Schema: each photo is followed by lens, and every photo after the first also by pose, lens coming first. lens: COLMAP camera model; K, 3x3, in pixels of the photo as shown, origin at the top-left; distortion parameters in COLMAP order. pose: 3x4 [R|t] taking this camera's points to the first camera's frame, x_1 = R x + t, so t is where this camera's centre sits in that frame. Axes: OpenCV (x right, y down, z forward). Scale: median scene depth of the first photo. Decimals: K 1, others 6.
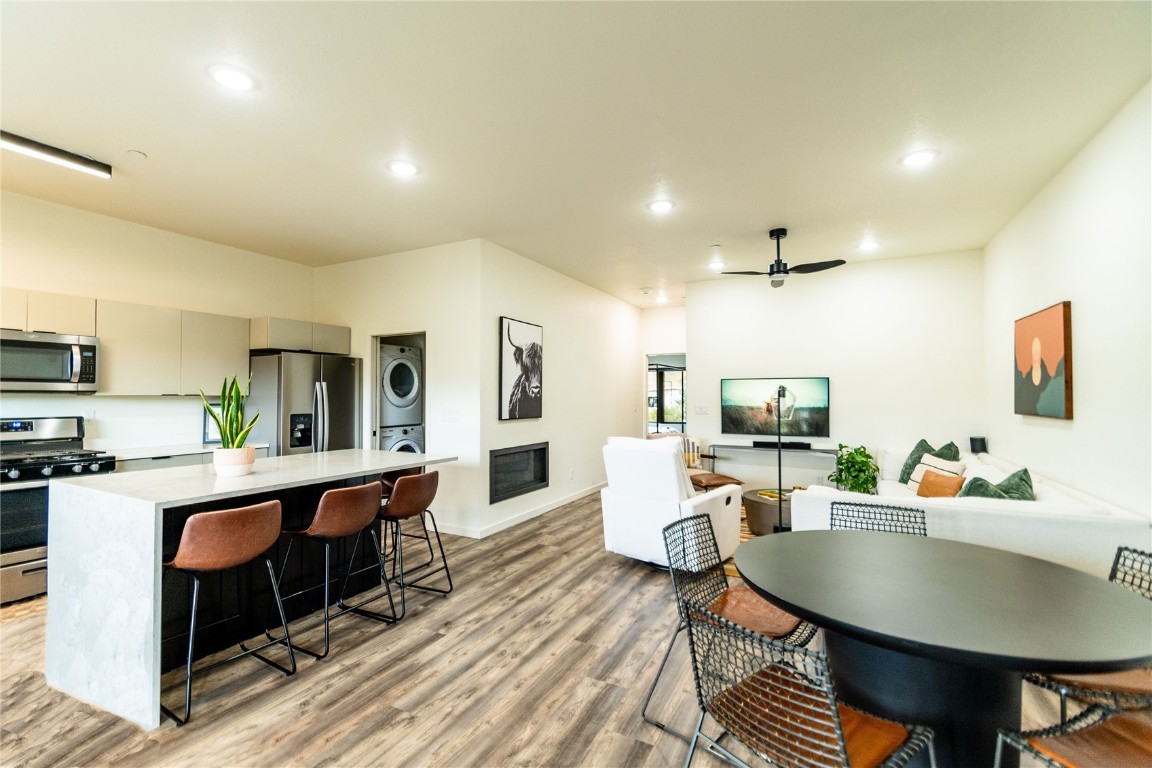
lens RADIAL K [[500.2, 0, 573.1], [0, 500.2, 391.0], [0, 0, 1]] dist [0.002737, -0.001372]
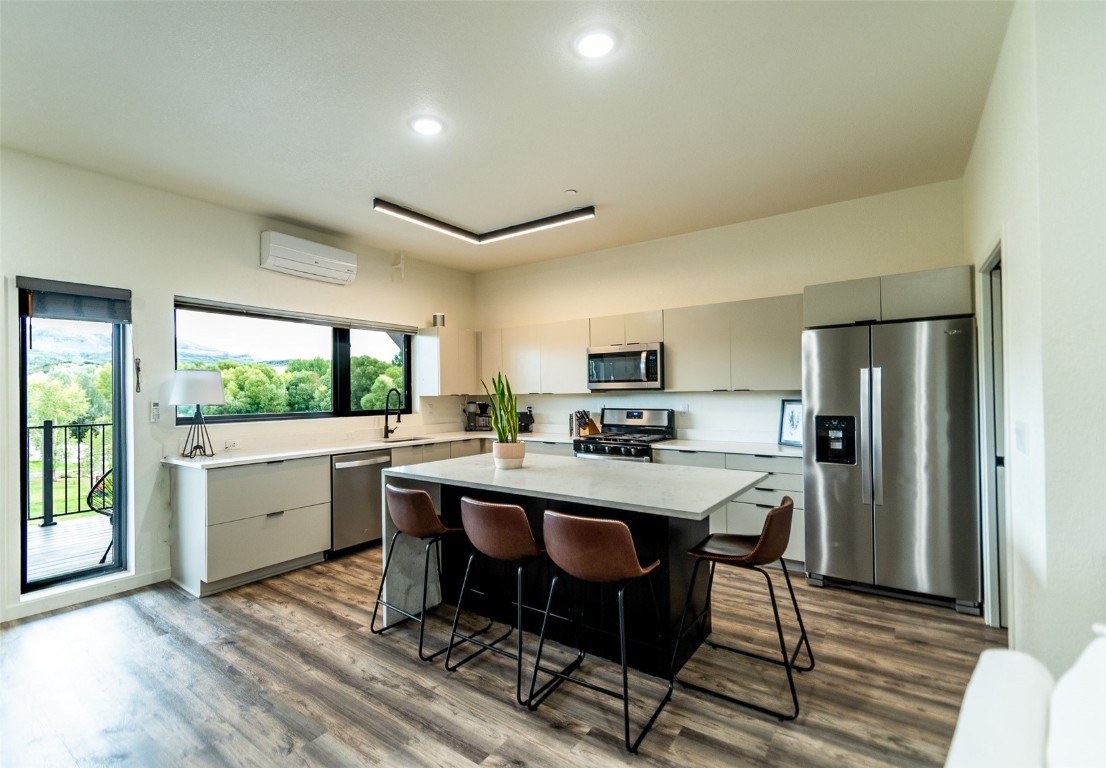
lens RADIAL K [[505.7, 0, 509.4], [0, 505.7, 388.9], [0, 0, 1]] dist [0.003094, 0.000359]
pose [[-0.176193, -0.008085, -0.984322, 0.239060], [0.023990, 0.999634, -0.012505, 0.007330], [0.984063, -0.025817, -0.175935, 0.719850]]
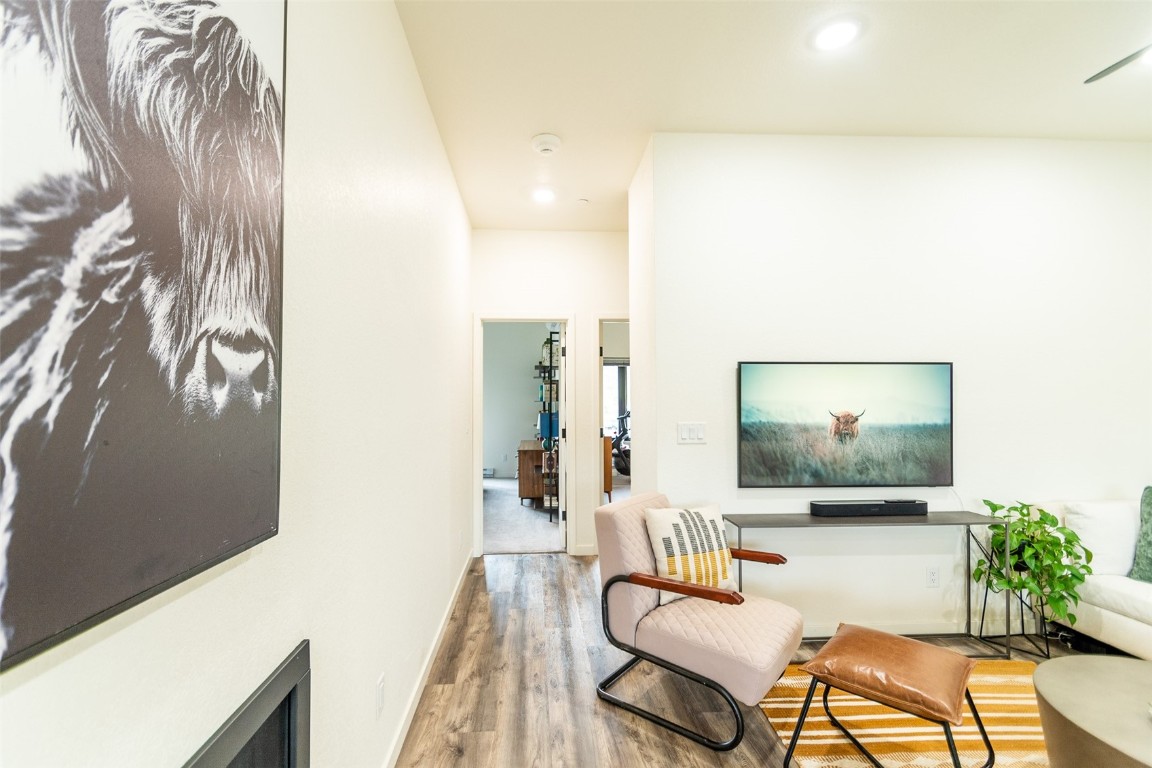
lens RADIAL K [[500.2, 0, 551.2], [0, 500.2, 408.8], [0, 0, 1]] dist [0.002737, -0.001372]
pose [[0.869611, -0.006988, 0.493688, -0.081075], [-0.004007, 0.999767, 0.021209, 0.011010], [-0.493721, -0.020422, 0.869381, 0.987417]]
